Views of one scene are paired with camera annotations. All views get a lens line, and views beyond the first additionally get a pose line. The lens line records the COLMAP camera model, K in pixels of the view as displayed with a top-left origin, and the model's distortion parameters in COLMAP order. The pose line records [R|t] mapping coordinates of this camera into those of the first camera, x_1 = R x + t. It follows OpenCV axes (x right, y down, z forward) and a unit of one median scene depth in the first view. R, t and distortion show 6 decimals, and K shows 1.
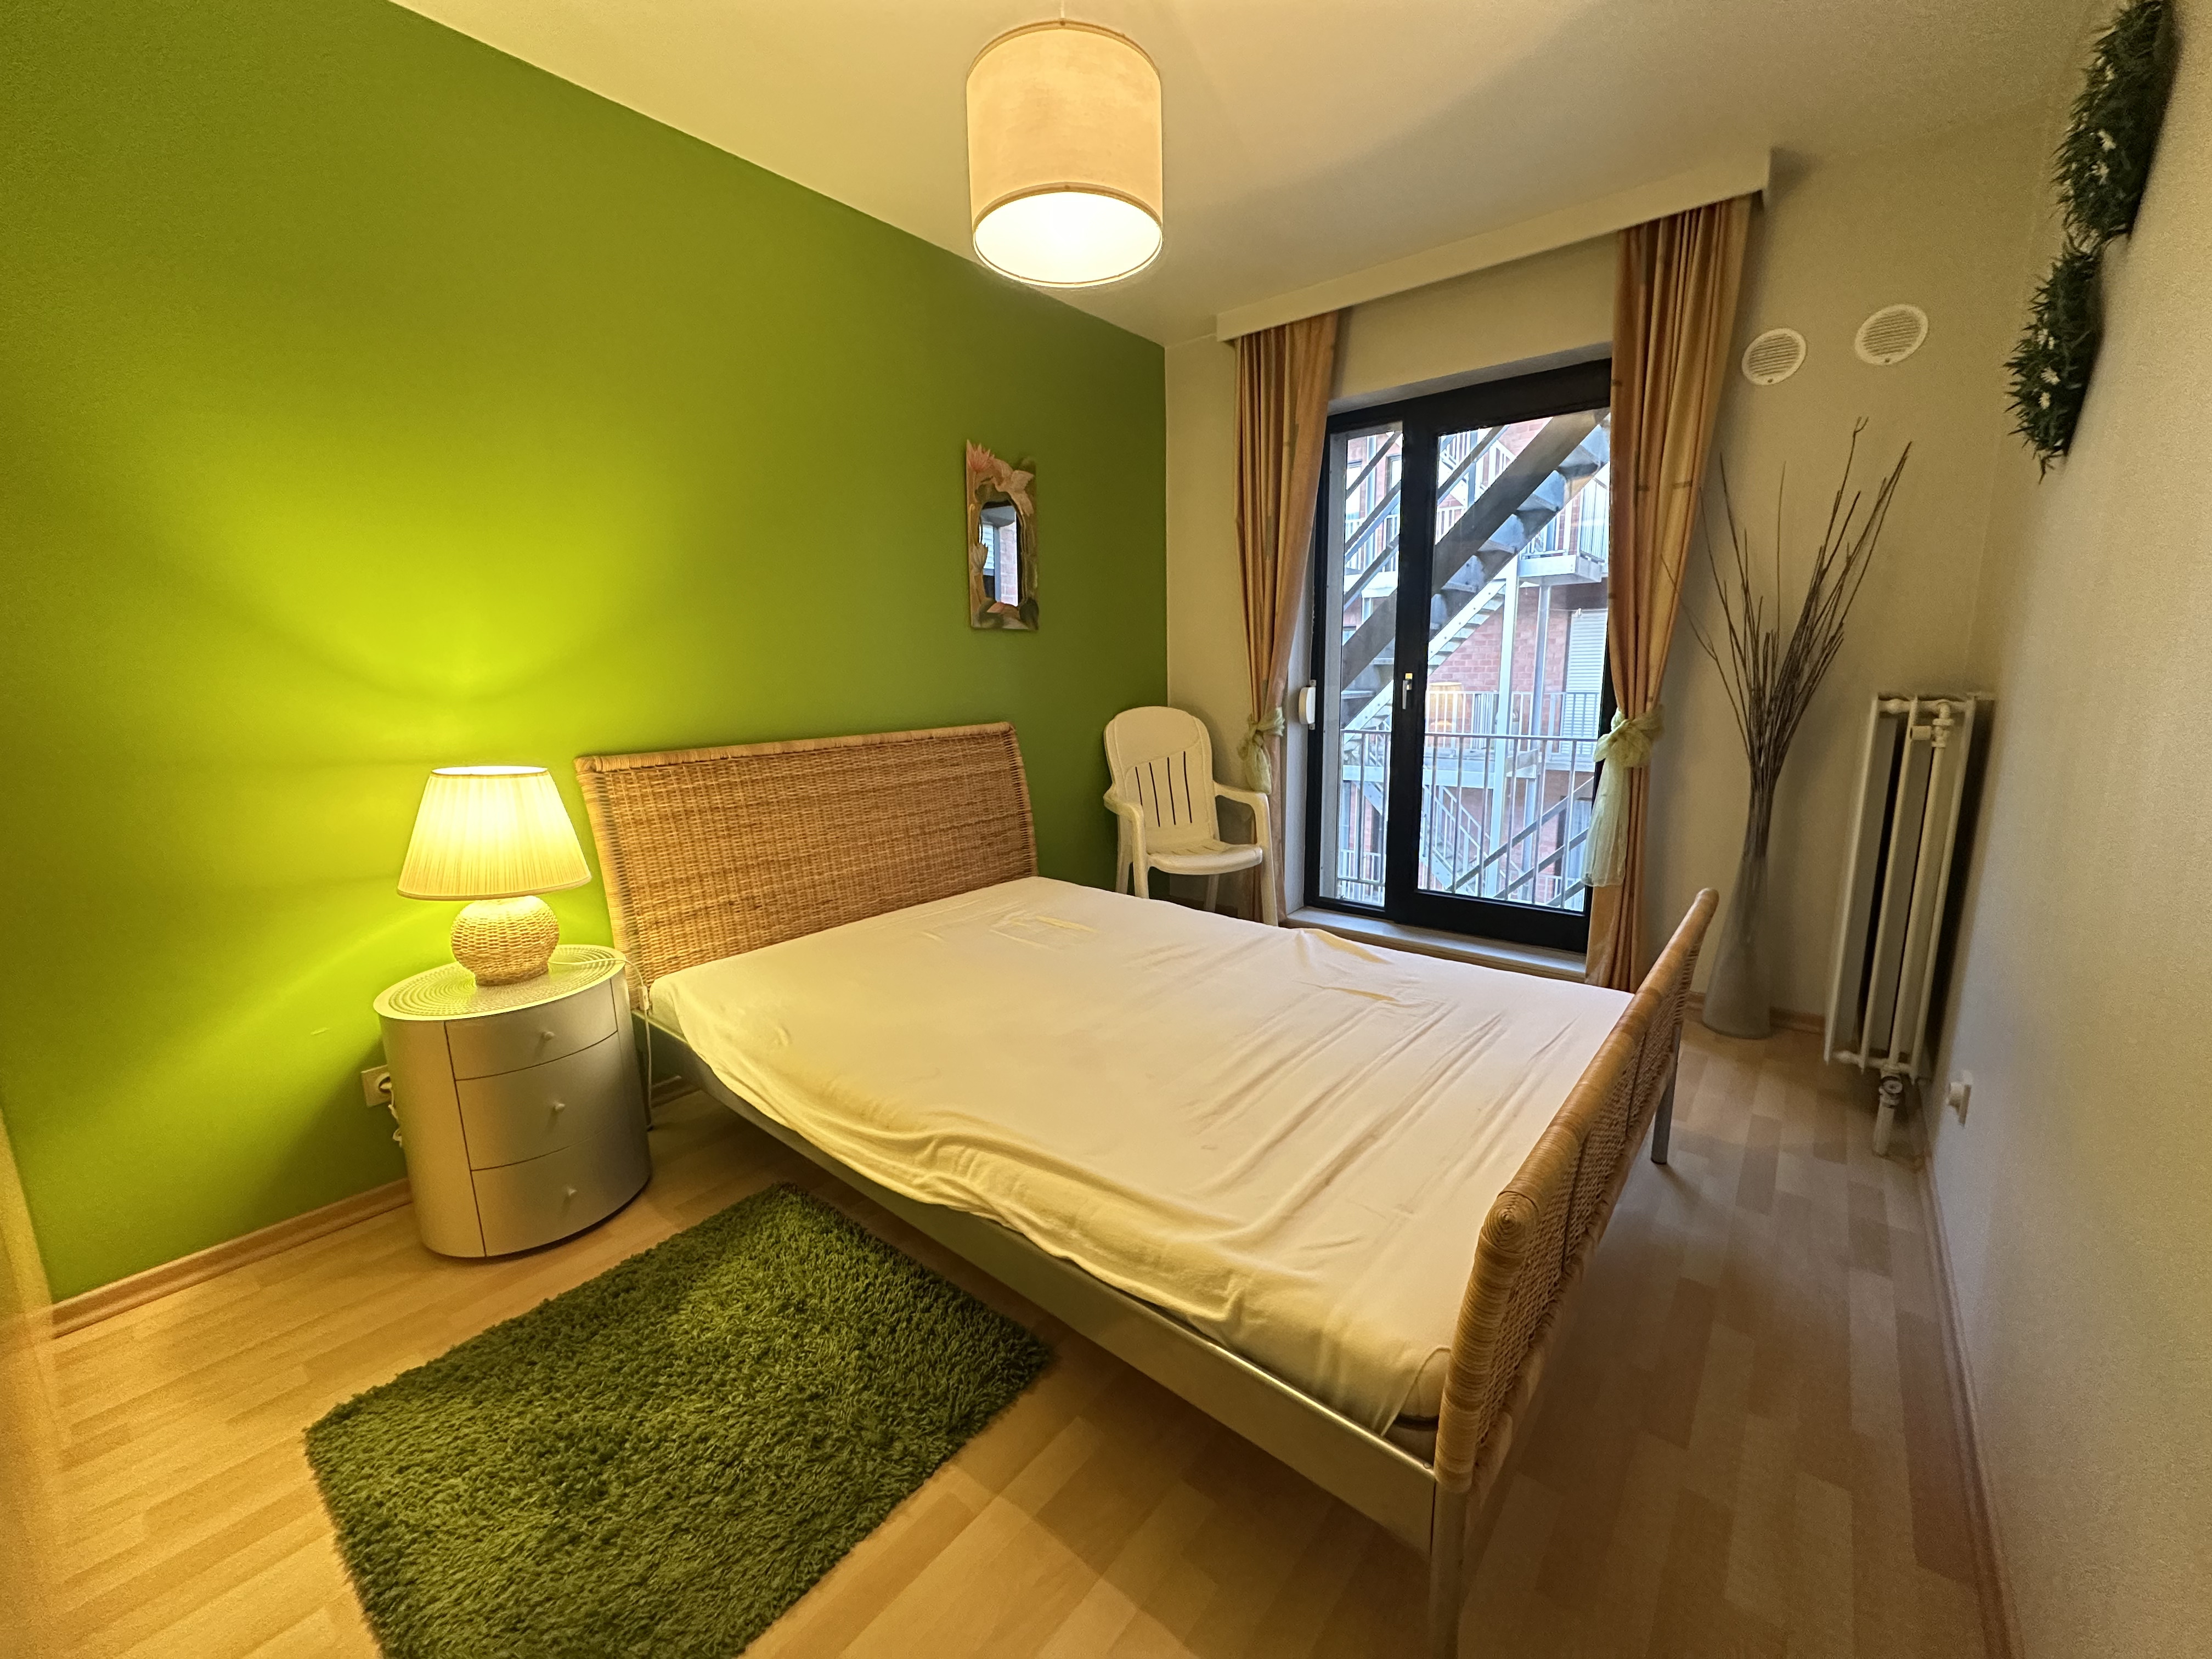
lens RADIAL K [[881.5, 0, 1099.8], [0, 881.5, 837.1], [0, 0, 1]] dist [-0.002605, -0.000082]
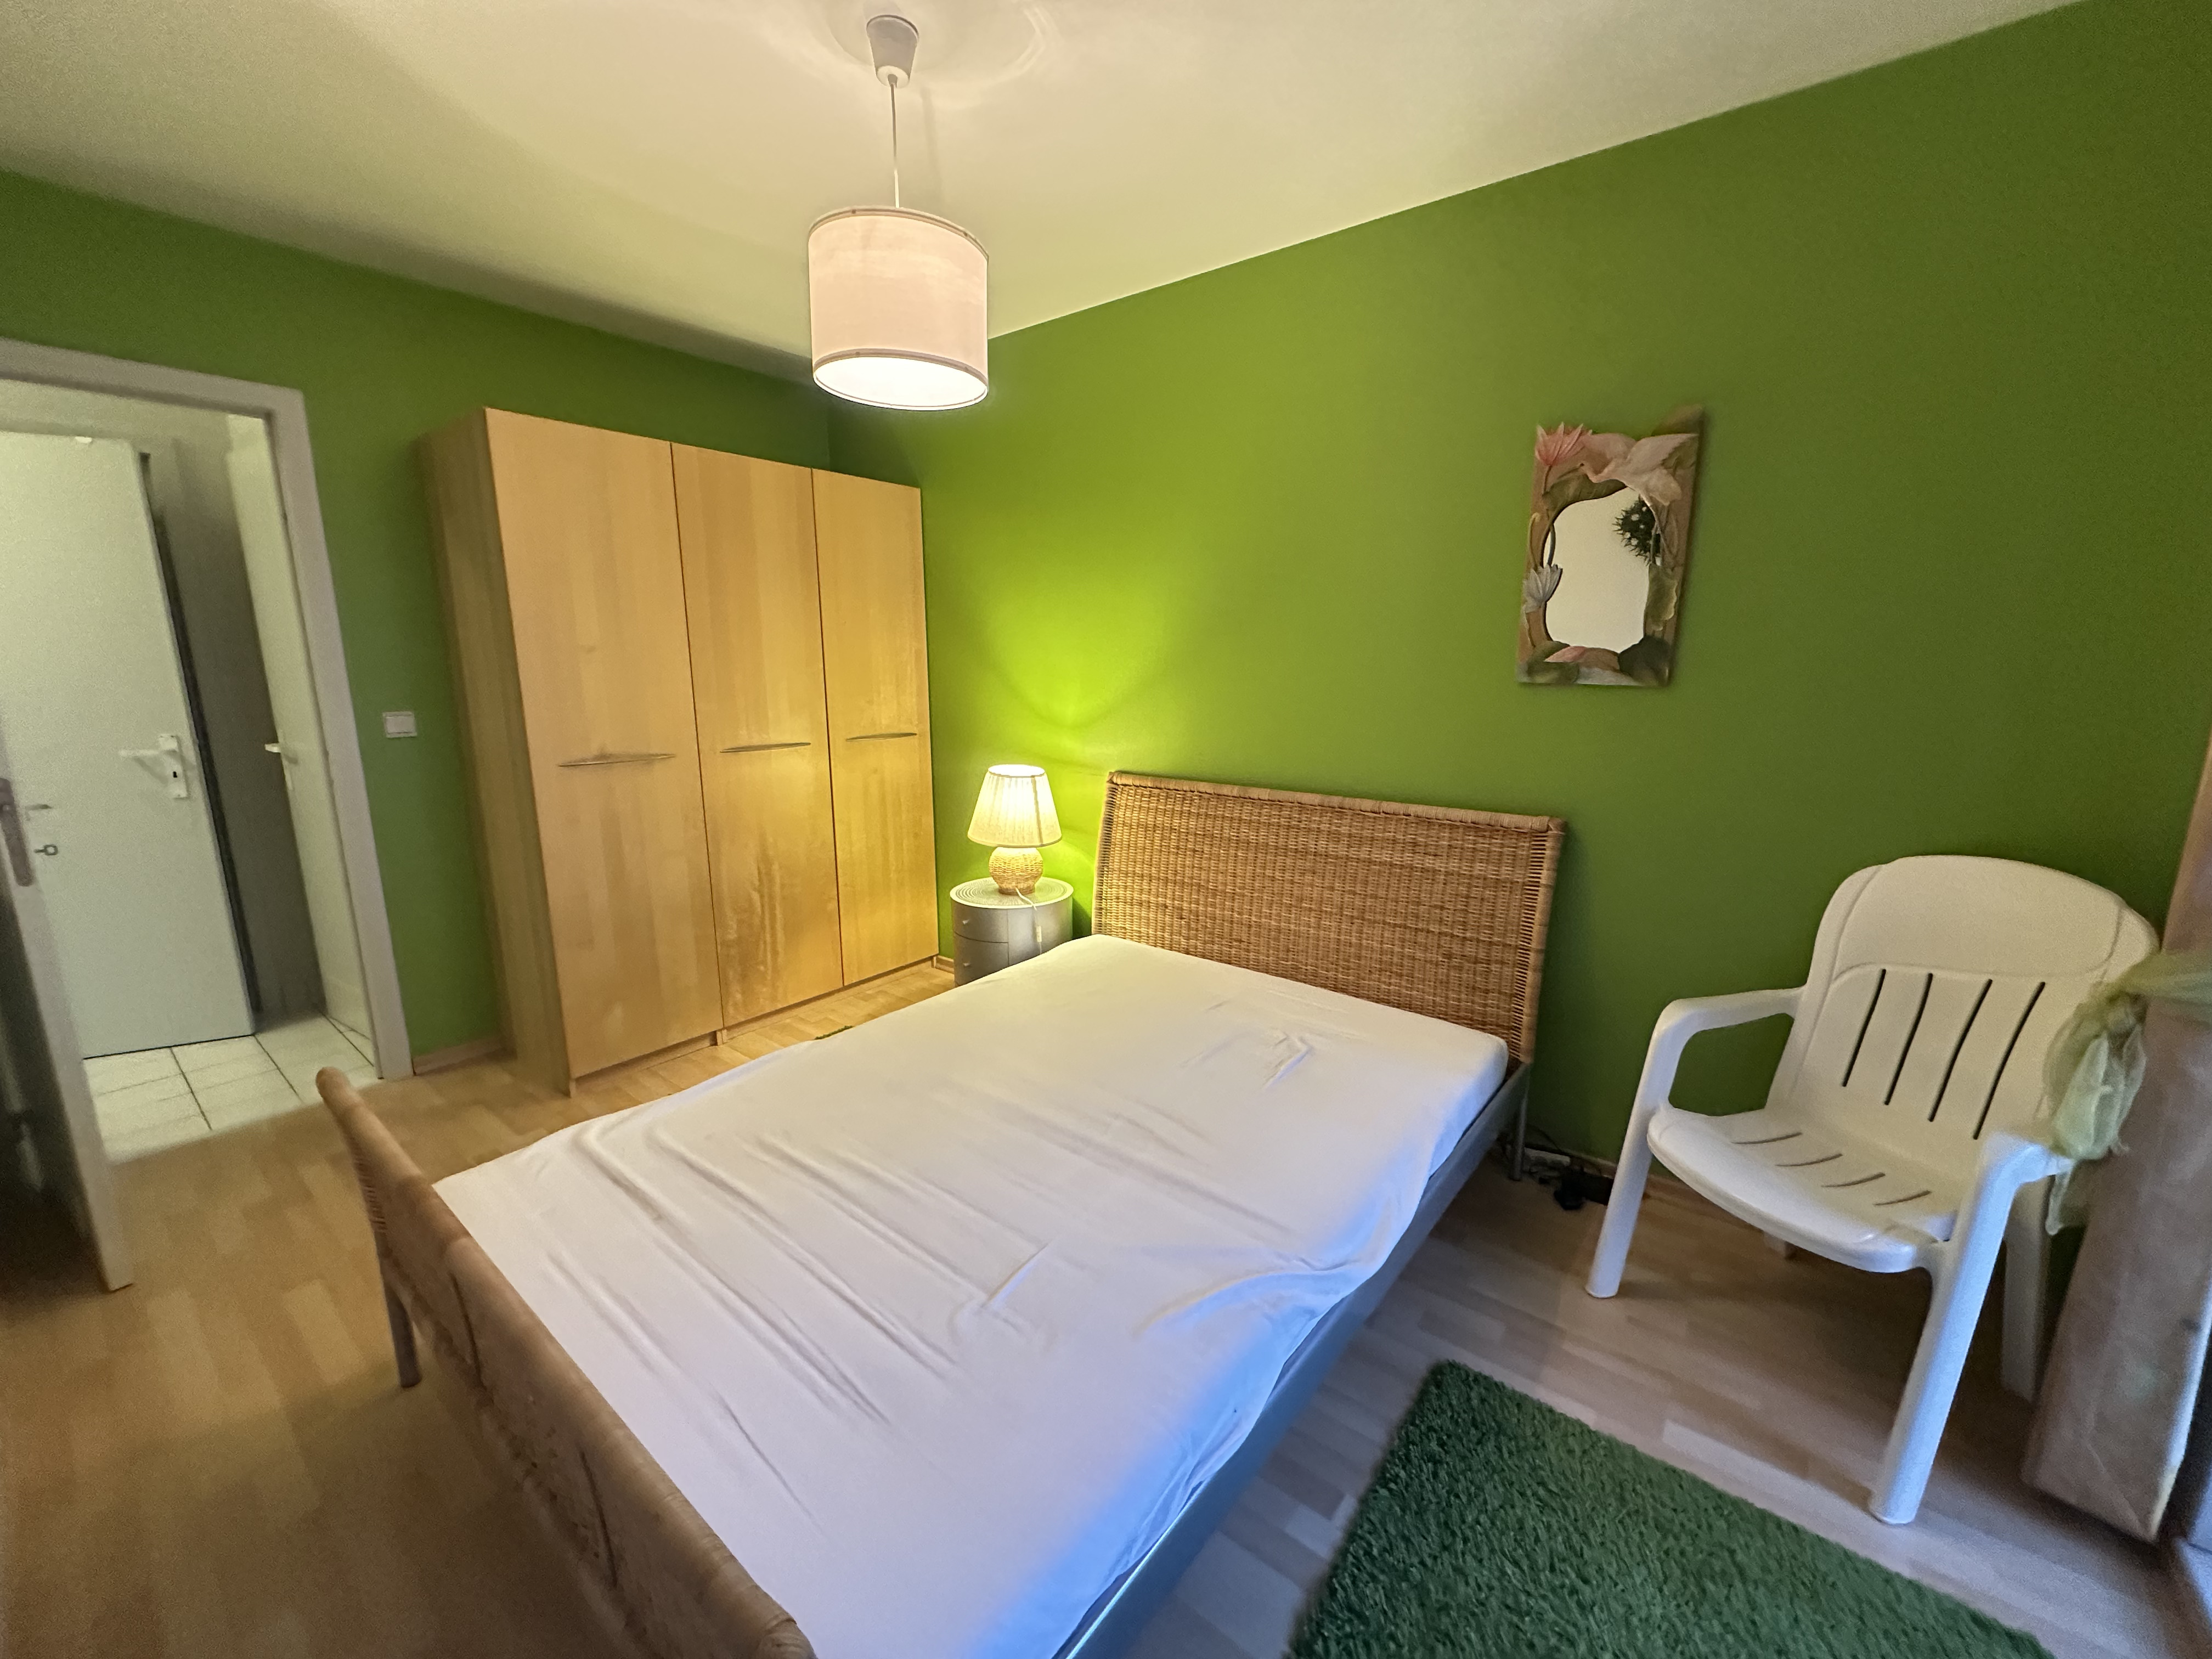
lens RADIAL K [[881.5, 0, 1098.6], [0, 881.5, 825.2], [0, 0, 1]] dist [-0.002605, -0.000082]
pose [[0.012599, 0.208057, -0.978036, 0.656057], [-0.190345, 0.960727, 0.201923, -0.228206], [0.981636, 0.183620, 0.051707, 0.713827]]
